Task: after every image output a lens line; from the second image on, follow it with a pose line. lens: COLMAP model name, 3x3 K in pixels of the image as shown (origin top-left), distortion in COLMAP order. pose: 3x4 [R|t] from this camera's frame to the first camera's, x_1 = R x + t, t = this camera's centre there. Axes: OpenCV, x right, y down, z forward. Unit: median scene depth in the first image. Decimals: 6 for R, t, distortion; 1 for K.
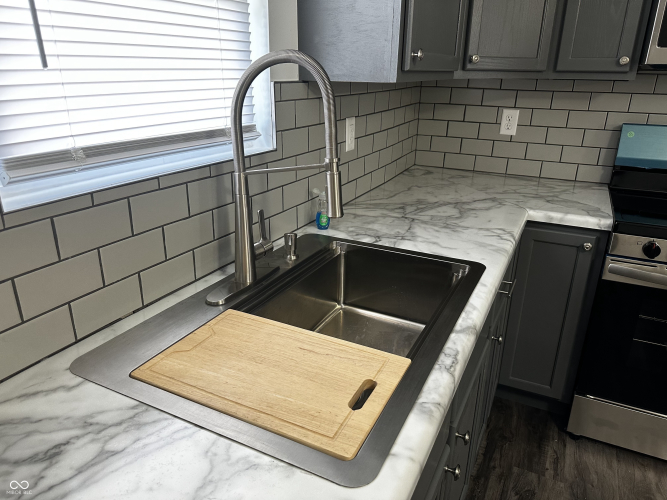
lens RADIAL K [[484.2, 0, 333.5], [0, 484.2, 250.0], [0, 0, 1]] dist [0.003848, -0.041251]
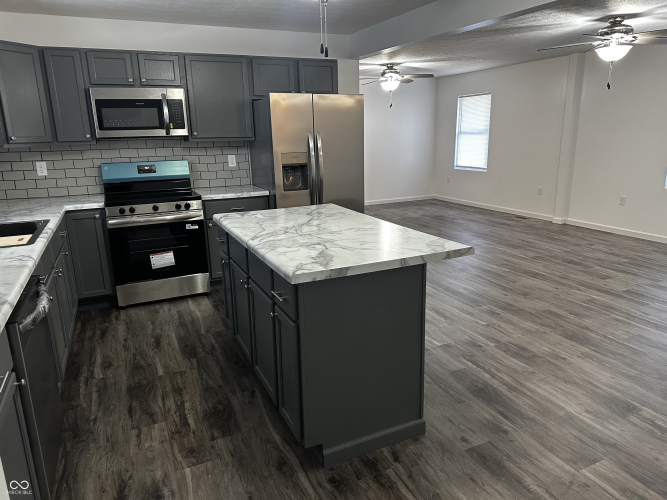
lens RADIAL K [[462.8, 0, 340.2], [0, 462.8, 250.3], [0, 0, 1]] dist [0.062526, -0.066083]
pose [[0.617484, -0.218452, 0.755640, -0.409959], [0.295682, 0.954668, 0.034368, 0.356438], [-0.728893, 0.202207, 0.654085, -1.086312]]
